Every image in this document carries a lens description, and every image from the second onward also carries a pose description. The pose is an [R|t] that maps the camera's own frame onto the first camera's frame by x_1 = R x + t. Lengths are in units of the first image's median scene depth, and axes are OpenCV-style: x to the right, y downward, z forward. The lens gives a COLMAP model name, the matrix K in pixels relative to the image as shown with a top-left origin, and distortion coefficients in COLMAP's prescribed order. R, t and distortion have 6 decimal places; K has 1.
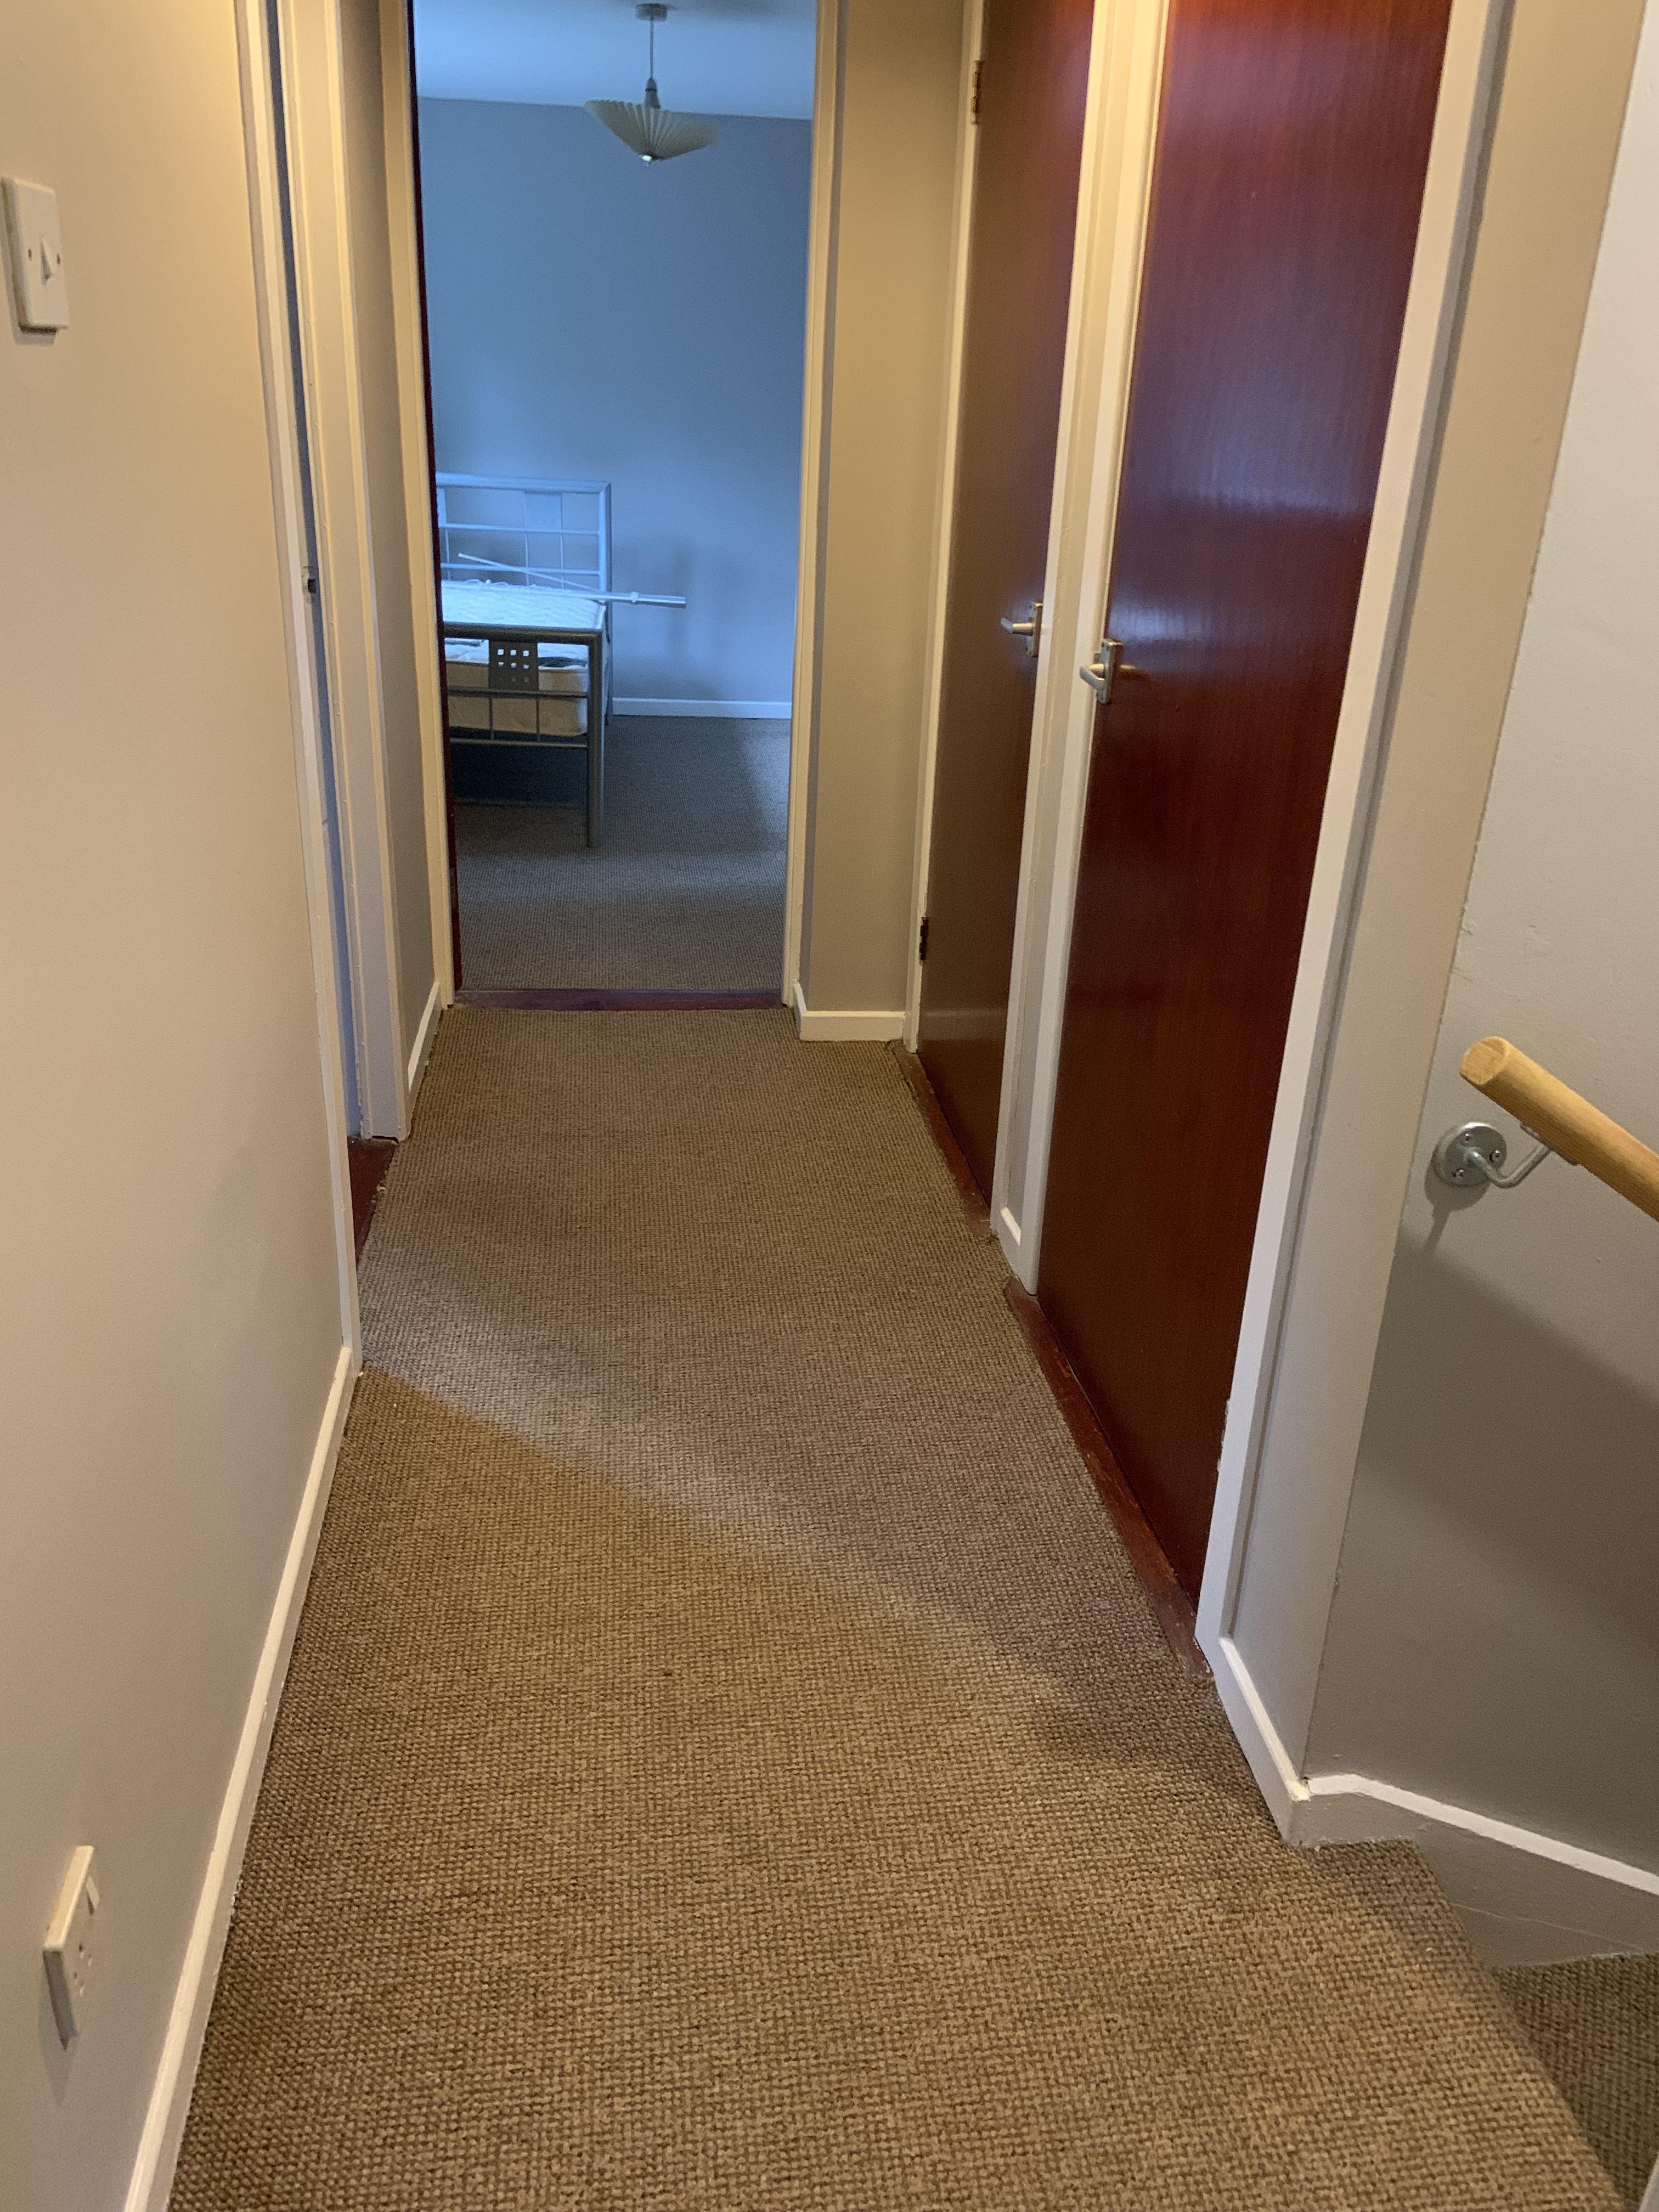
lens RADIAL K [[1645.8, 0, 838.3], [0, 1645.8, 1108.5], [0, 0, 1]] dist [0.047940, -0.051425]
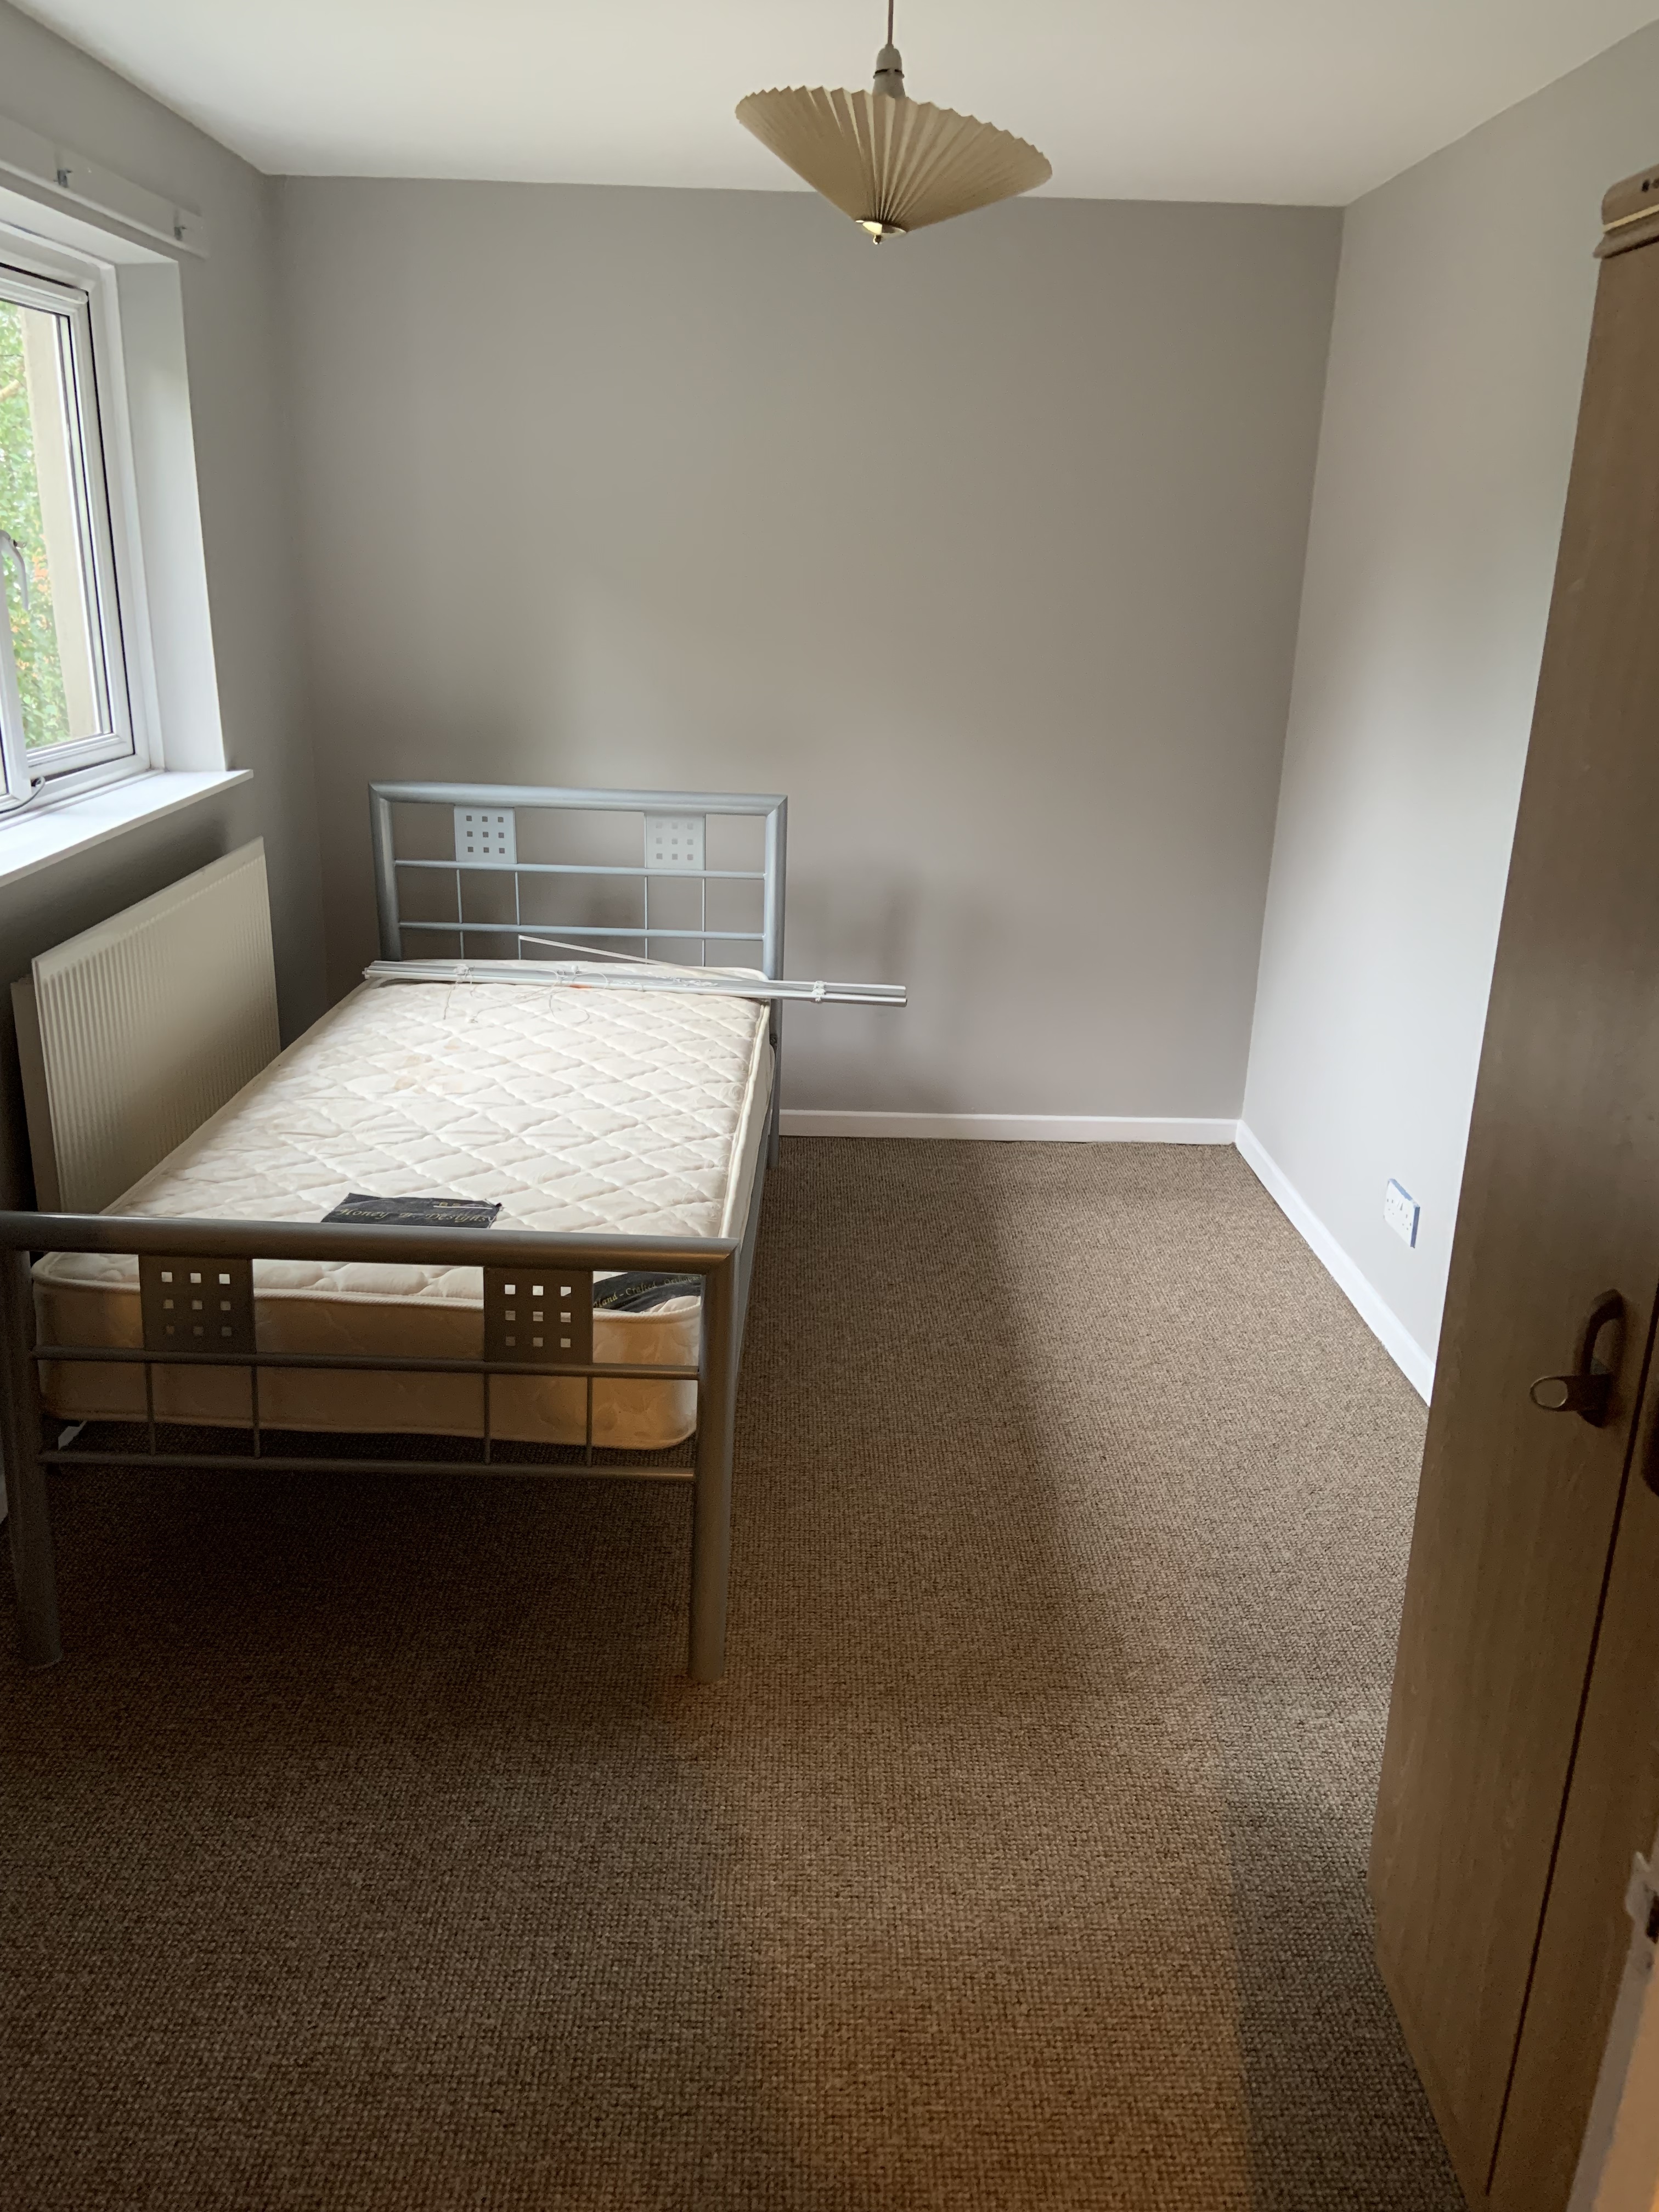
lens RADIAL K [[1645.8, 0, 820.1], [0, 1645.8, 1102.0], [0, 0, 1]] dist [0.047940, -0.051425]
pose [[0.992281, 0.024498, -0.121566, -0.065788], [-0.034460, 0.996156, -0.080532, -0.286224], [0.119126, 0.084100, 0.989311, 0.549320]]
